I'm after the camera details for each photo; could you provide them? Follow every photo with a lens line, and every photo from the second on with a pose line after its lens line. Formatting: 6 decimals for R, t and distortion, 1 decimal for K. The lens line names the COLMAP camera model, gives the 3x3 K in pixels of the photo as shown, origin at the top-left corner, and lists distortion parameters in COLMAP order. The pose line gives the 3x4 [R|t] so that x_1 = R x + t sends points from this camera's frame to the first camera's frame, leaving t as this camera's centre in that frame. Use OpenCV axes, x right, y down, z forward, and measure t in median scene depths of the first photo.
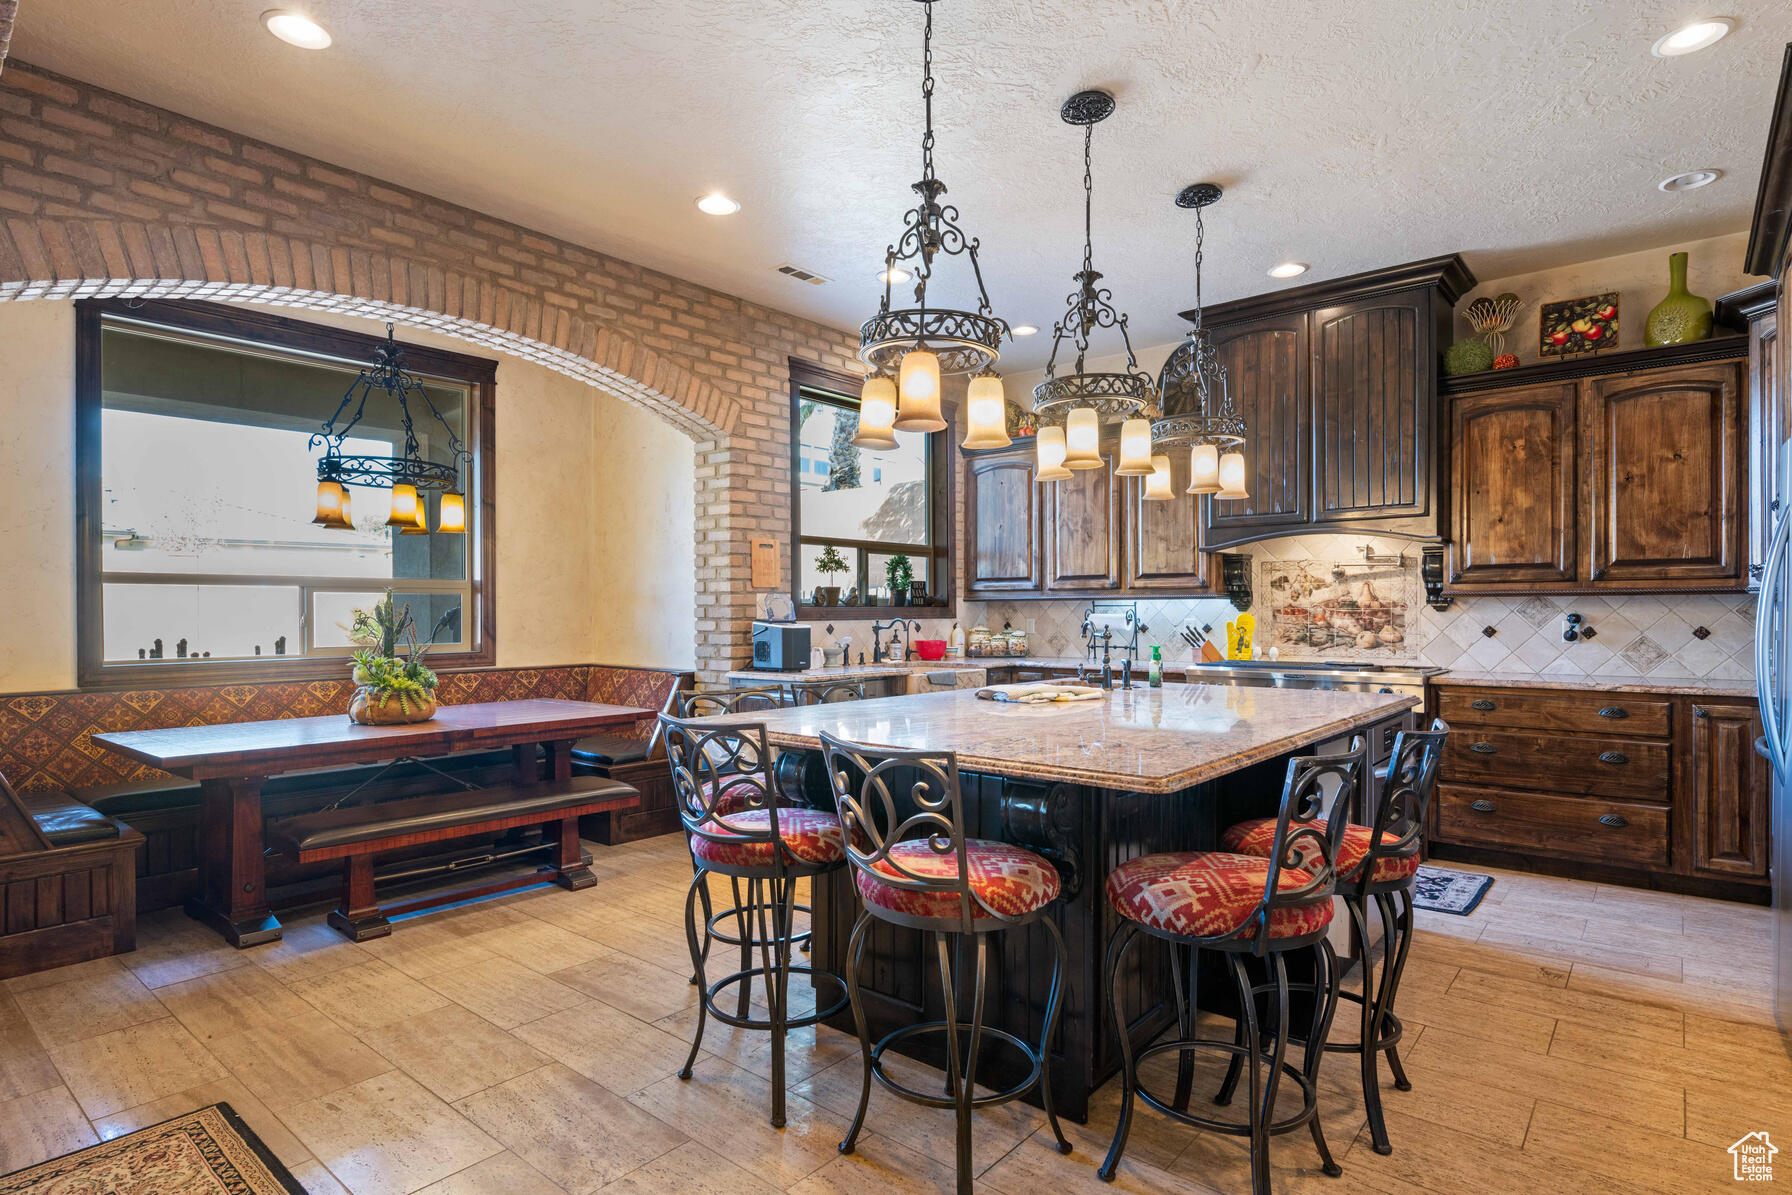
lens RADIAL K [[935.8, 0, 893.1], [0, 935.8, 614.6], [0, 0, 1]] dist [0.000266, -0.001650]
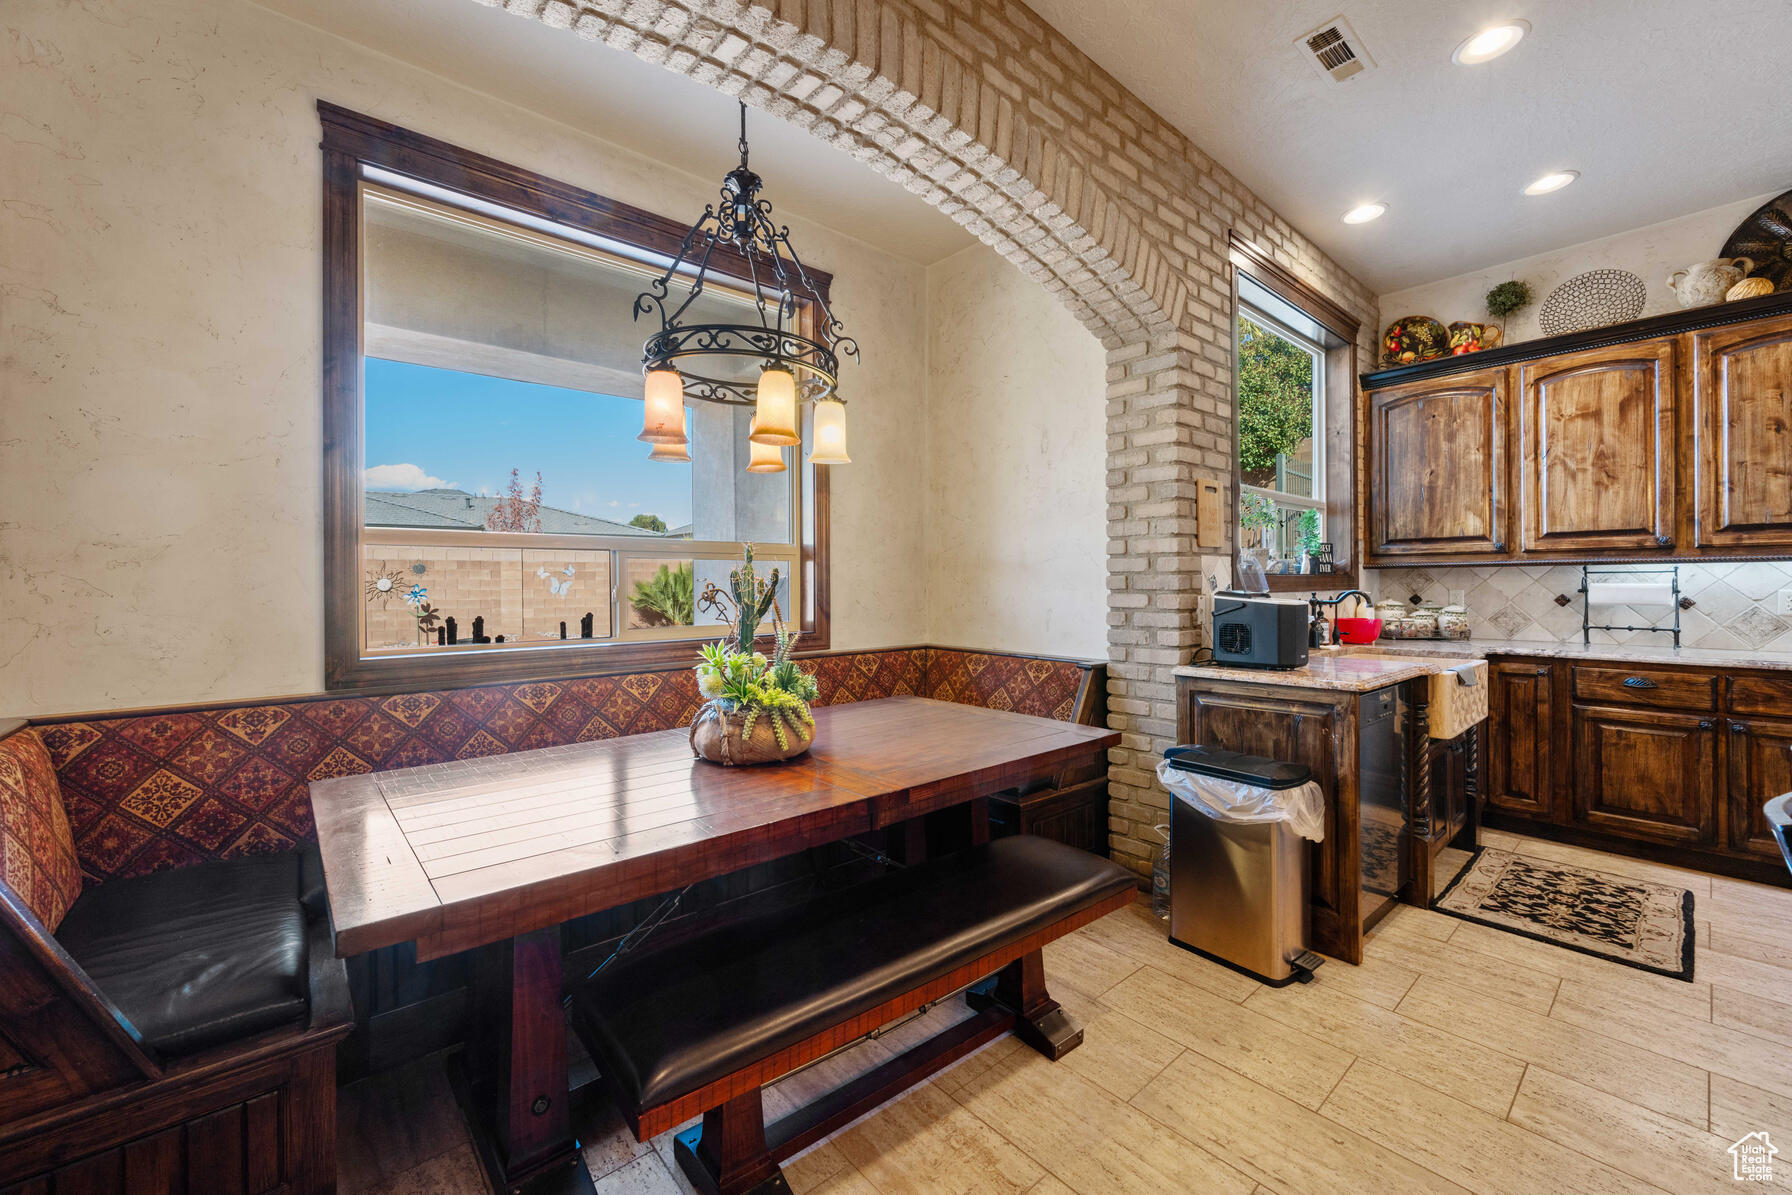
lens RADIAL K [[706.5, 0, 898.4], [0, 706.5, 585.5], [0, 0, 1]] dist [0.000213, 0.000292]
pose [[0.987544, -0.002937, -0.157318, -0.294446], [0.002517, 0.999993, -0.002866, 0.001290], [0.157325, 0.002435, 0.987544, 0.440737]]
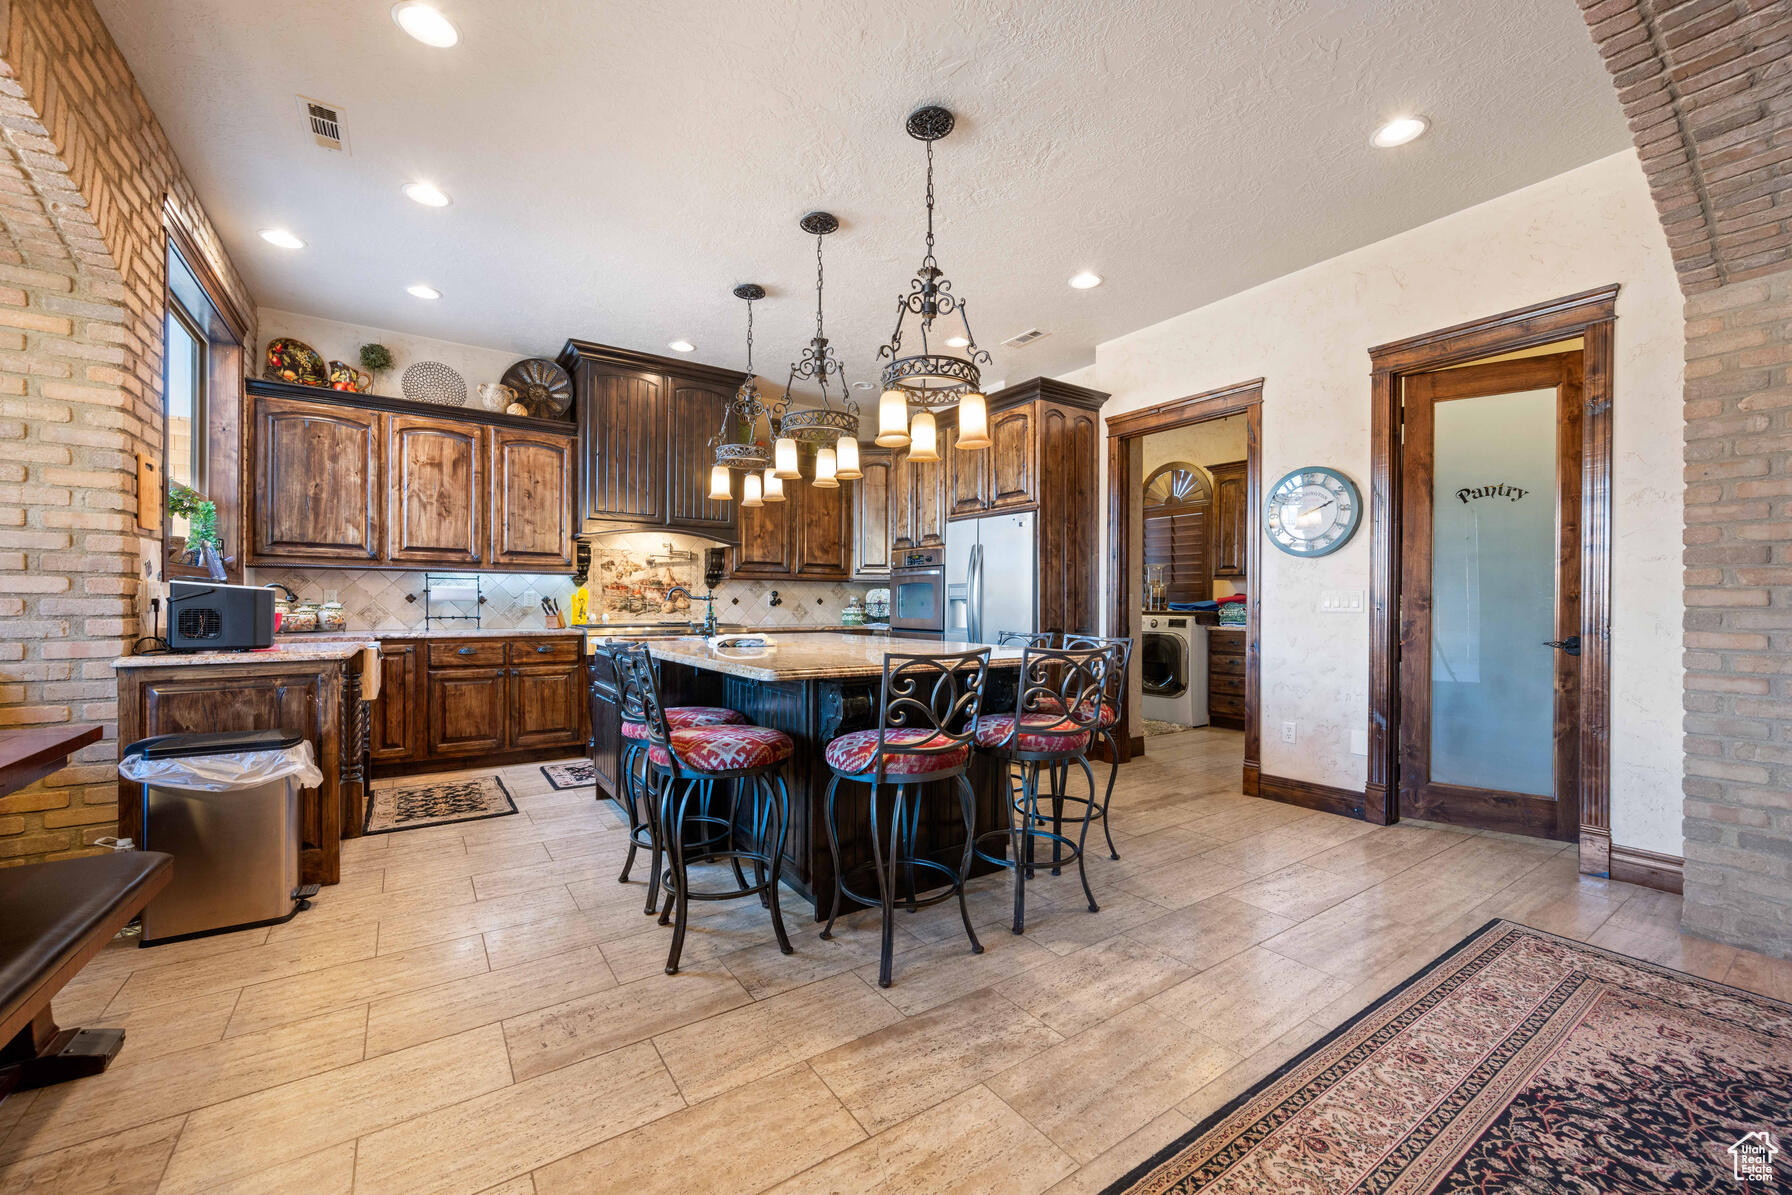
lens RADIAL K [[706.5, 0, 892.0], [0, 706.5, 603.2], [0, 0, 1]] dist [0.000213, 0.000292]
pose [[0.269945, 0.003915, 0.962868, -0.487252], [-0.002263, 0.999992, -0.003432, 0.024339], [-0.962873, -0.001252, 0.269951, 0.369178]]
